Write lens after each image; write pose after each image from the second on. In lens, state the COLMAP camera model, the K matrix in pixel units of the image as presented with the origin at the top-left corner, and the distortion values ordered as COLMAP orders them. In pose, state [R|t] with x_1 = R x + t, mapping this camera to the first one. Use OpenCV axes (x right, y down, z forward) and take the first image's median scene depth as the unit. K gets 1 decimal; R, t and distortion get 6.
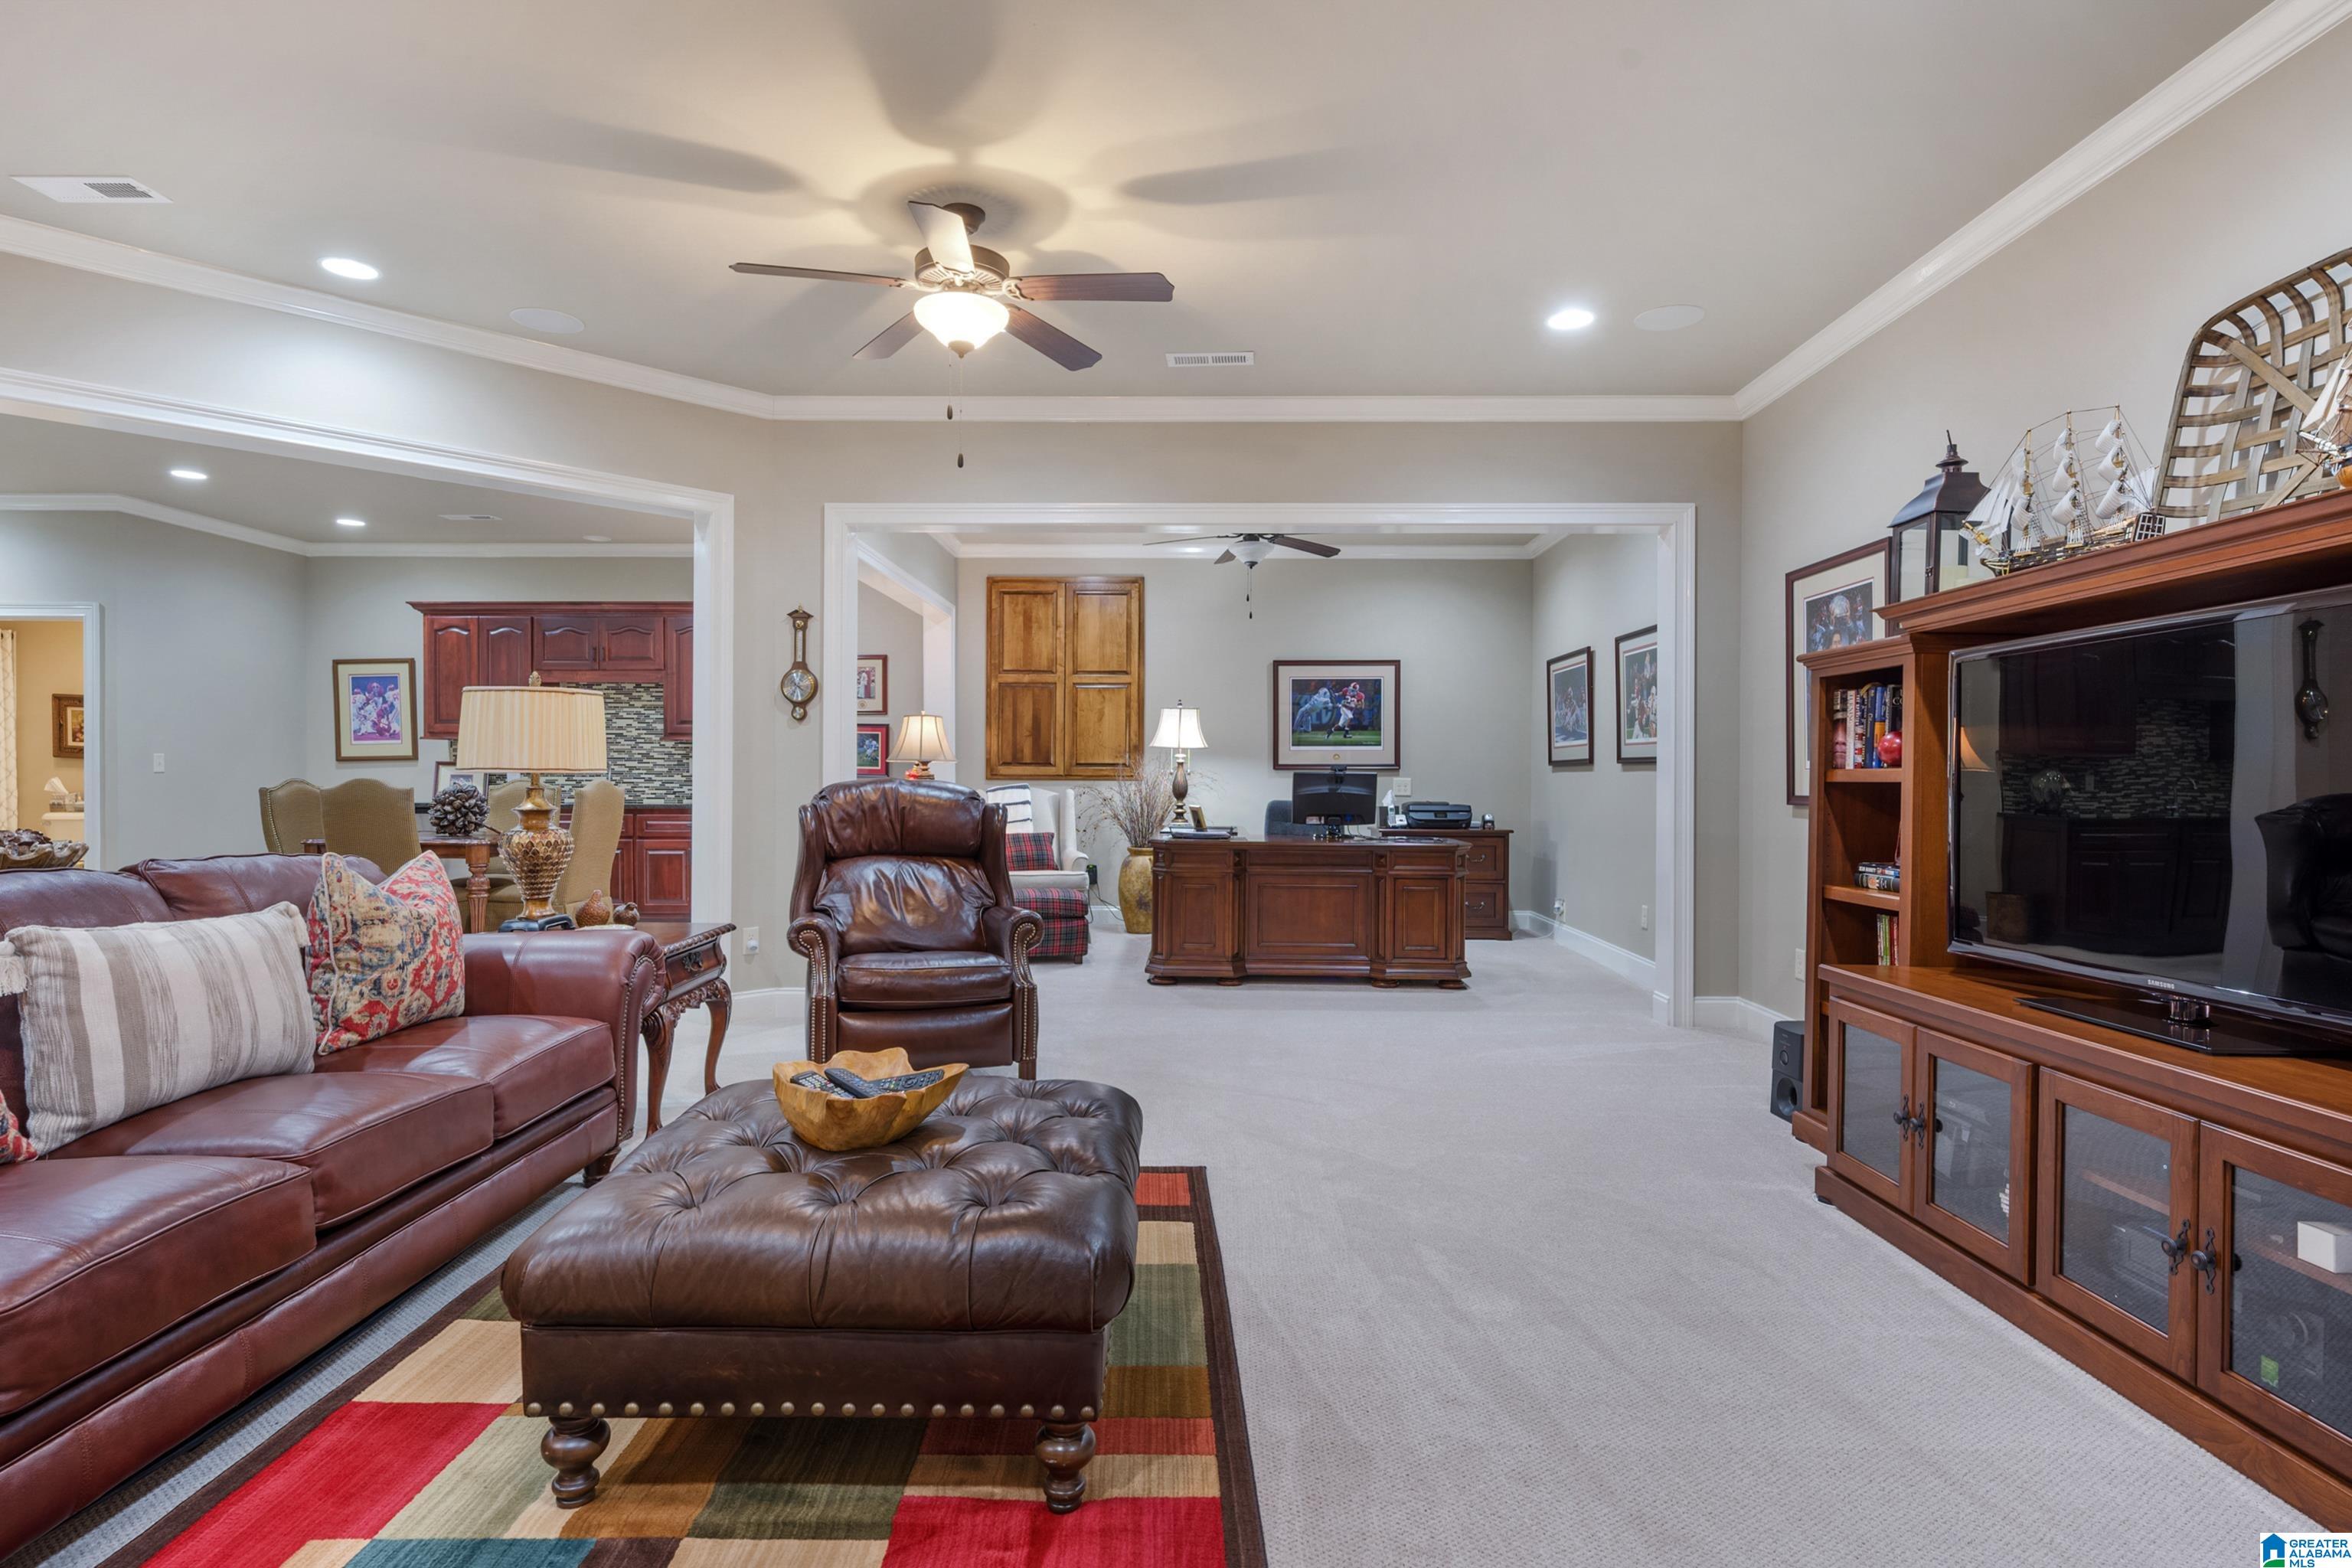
lens RADIAL K [[1188.3, 0, 1170.1], [0, 1188.3, 779.4], [0, 0, 1]] dist [-0.004177, -0.000061]
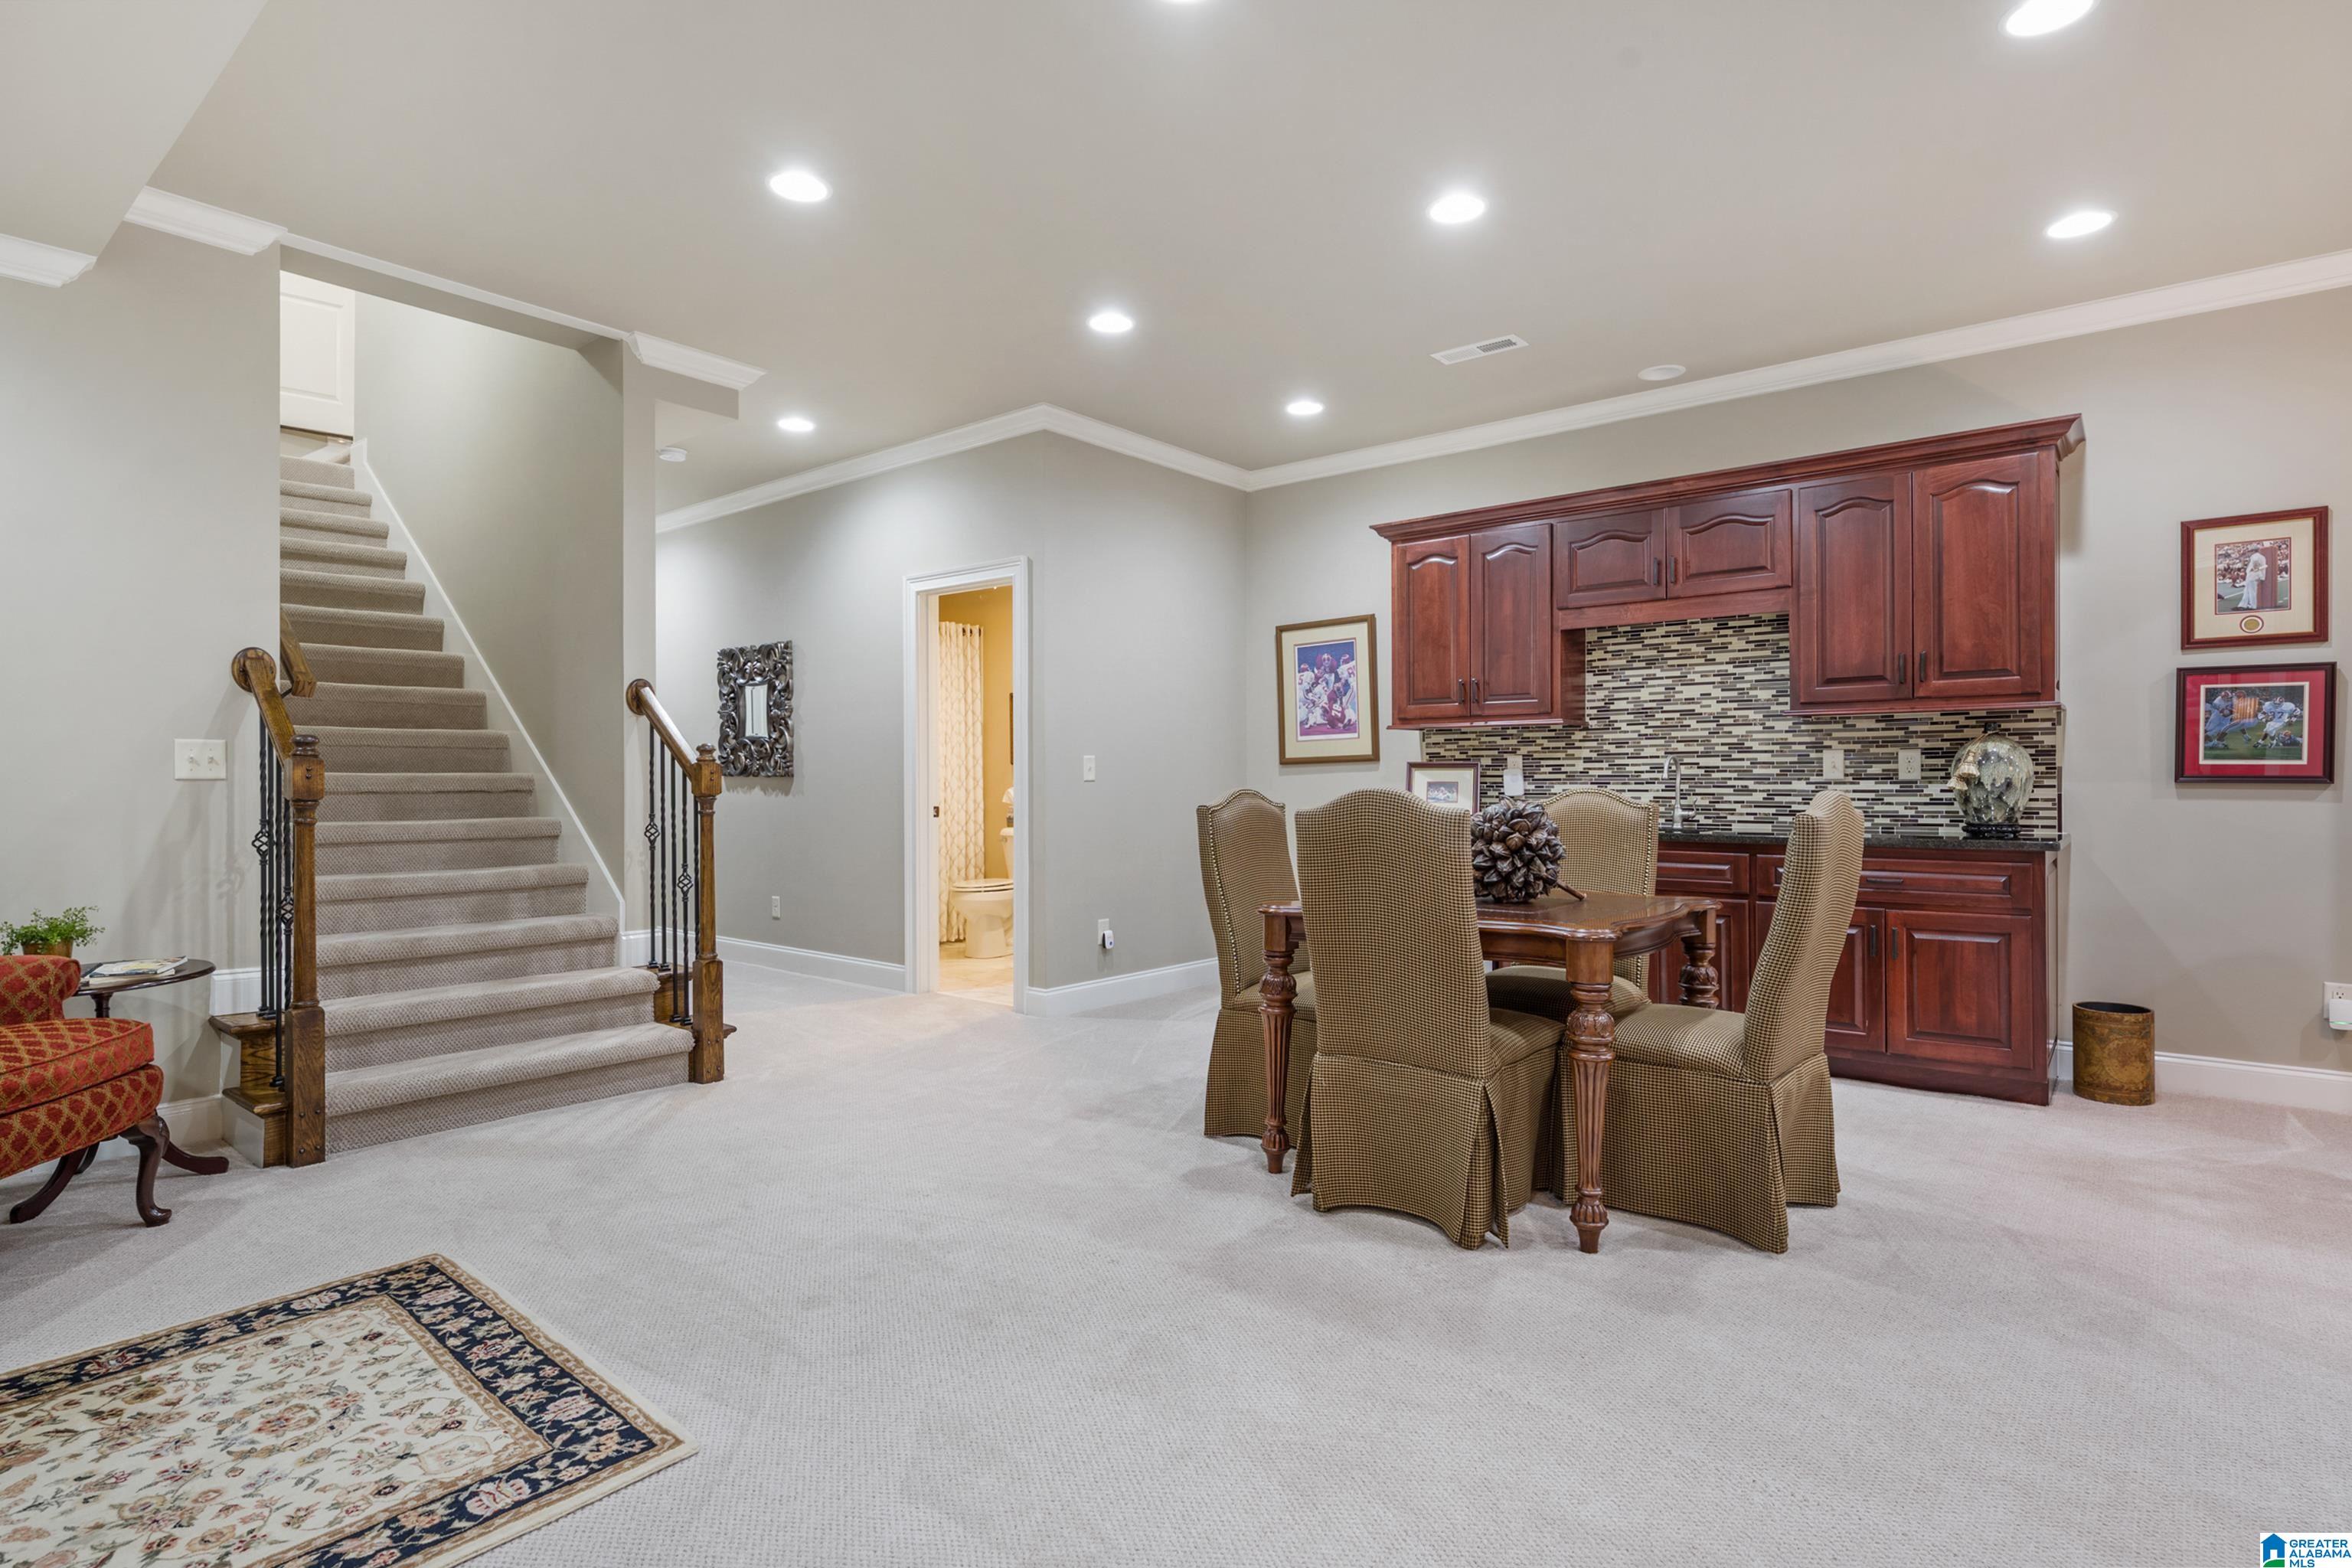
lens RADIAL K [[1188.3, 0, 1166.4], [0, 1188.3, 781.3], [0, 0, 1]] dist [-0.004177, -0.000061]
pose [[0.777739, -0.004871, -0.628569, -0.296425], [0.002804, 0.999987, -0.004279, -0.001817], [0.628582, 0.001565, 0.777742, 0.384283]]
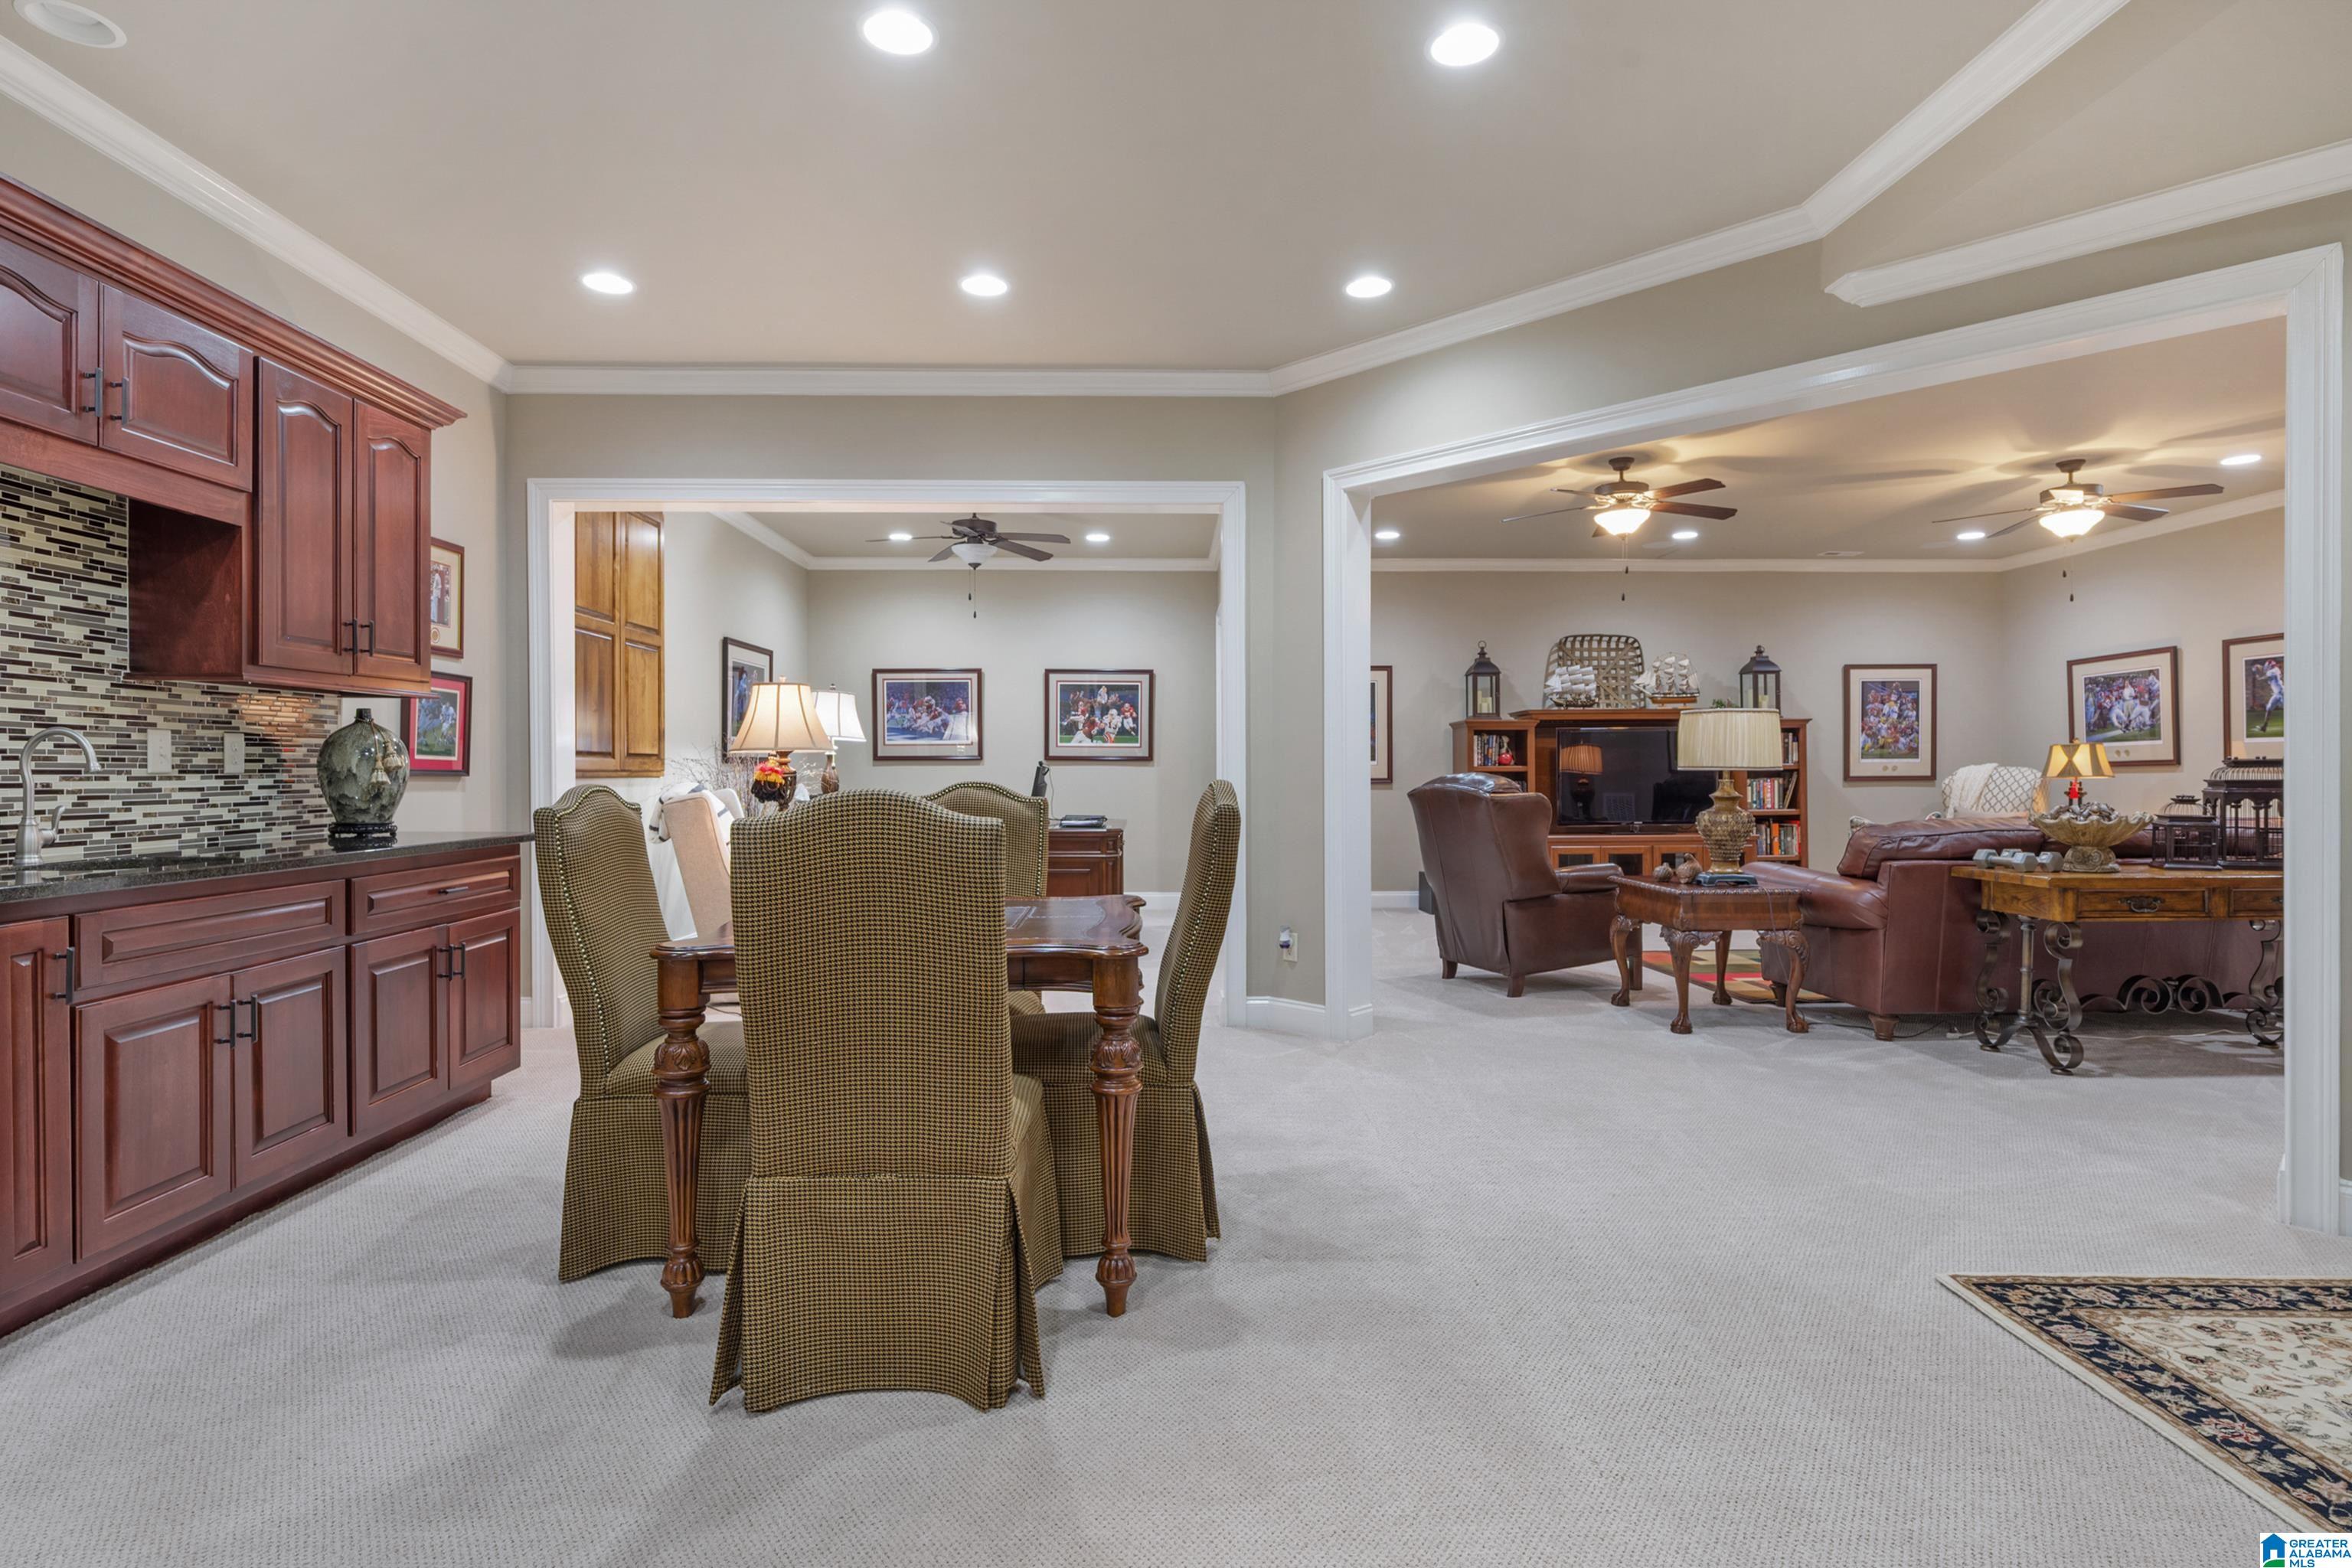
lens RADIAL K [[1188.3, 0, 1180.1], [0, 1188.3, 780.9], [0, 0, 1]] dist [-0.004177, -0.000061]
pose [[-0.042907, -0.012537, 0.999000, -0.782773], [0.003369, 0.999914, 0.012693, -0.005339], [-0.999073, 0.003911, -0.042861, 0.697495]]
